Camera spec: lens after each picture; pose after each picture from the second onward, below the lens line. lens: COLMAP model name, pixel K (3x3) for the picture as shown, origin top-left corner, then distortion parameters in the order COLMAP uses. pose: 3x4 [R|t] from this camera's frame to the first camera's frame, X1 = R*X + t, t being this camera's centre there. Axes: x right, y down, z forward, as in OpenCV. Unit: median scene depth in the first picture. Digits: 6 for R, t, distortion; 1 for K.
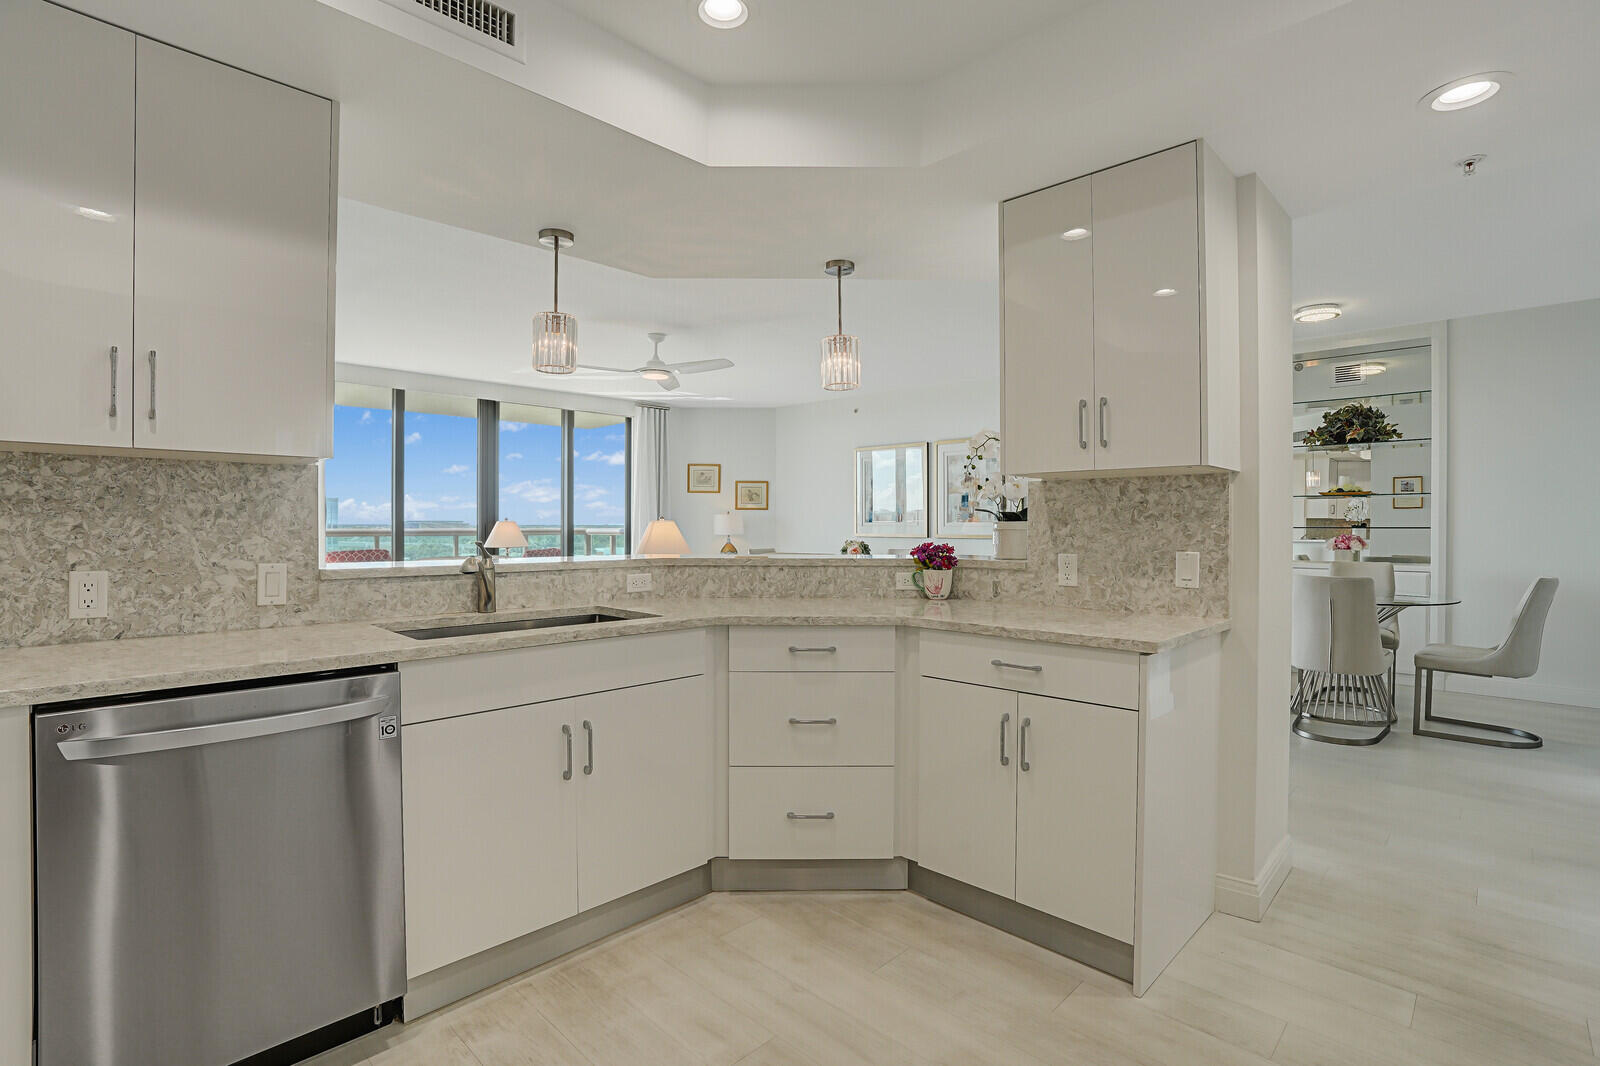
lens RADIAL K [[770.9, 0, 792.7], [0, 770.9, 533.3], [0, 0, 1]] dist [-0.046099, 0.011910]
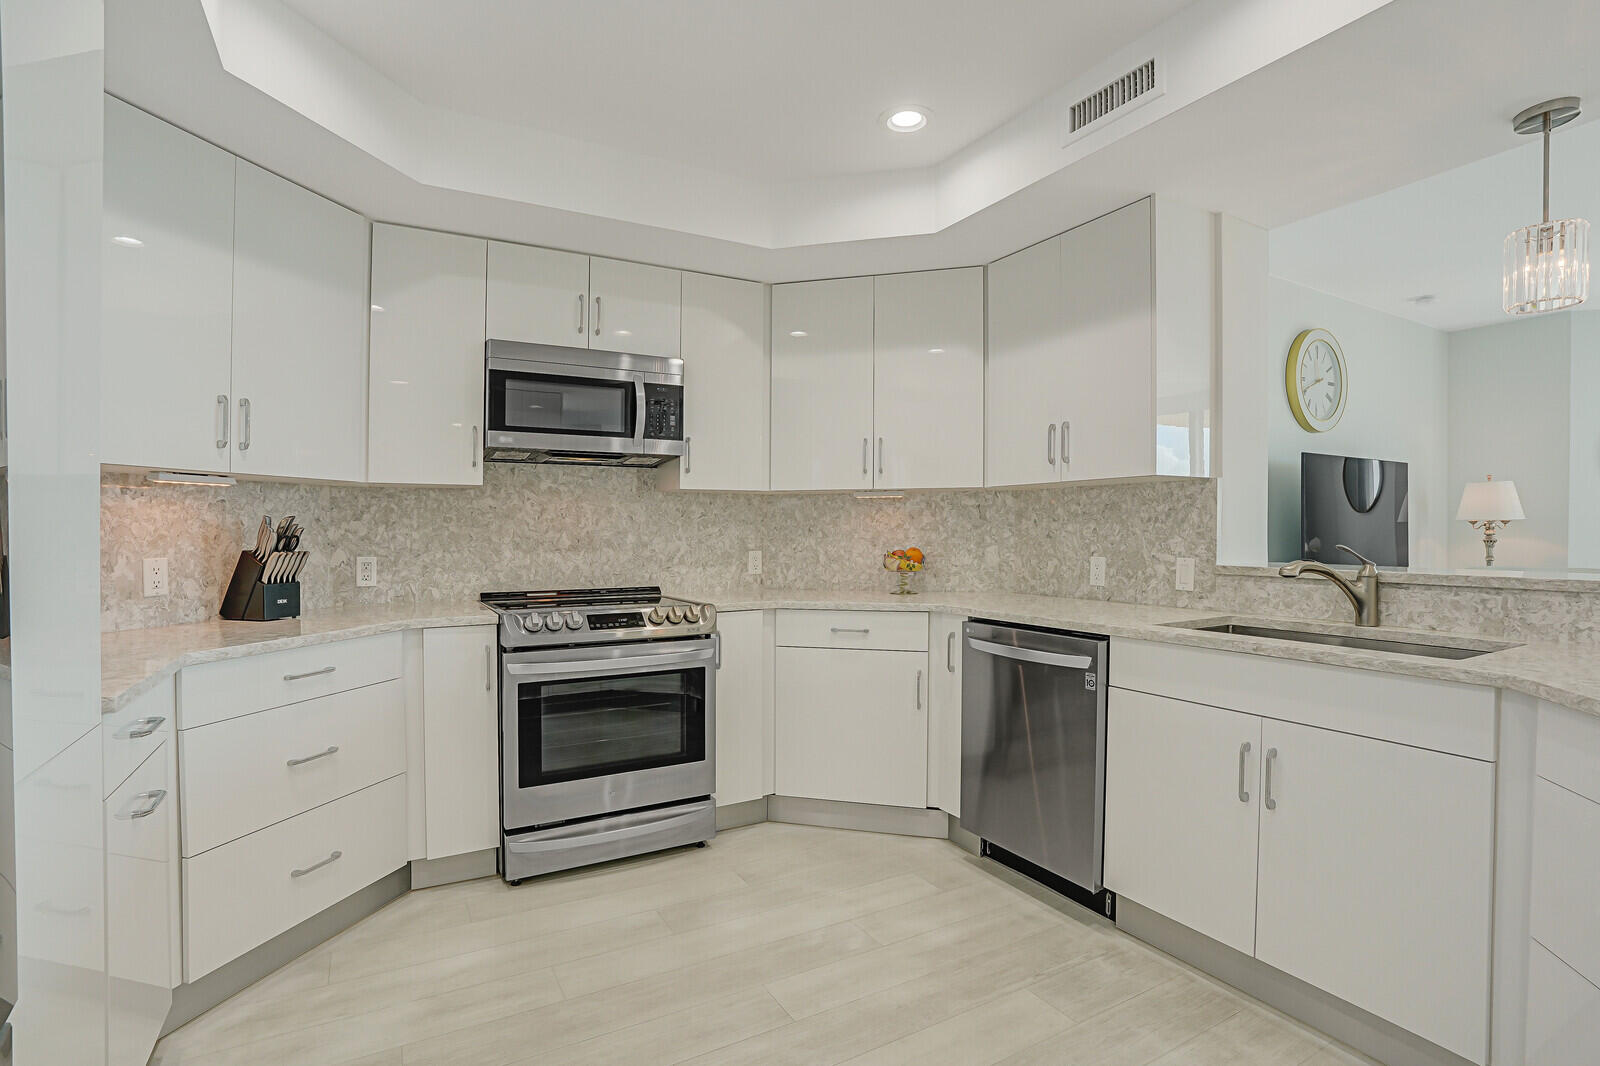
lens RADIAL K [[770.9, 0, 802.7], [0, 770.9, 531.2], [0, 0, 1]] dist [-0.046099, 0.011910]
pose [[-0.279386, -0.000449, -0.960179, 0.363624], [-0.007815, 0.999968, 0.001806, -0.001330], [0.960147, 0.008009, -0.279381, 0.367928]]
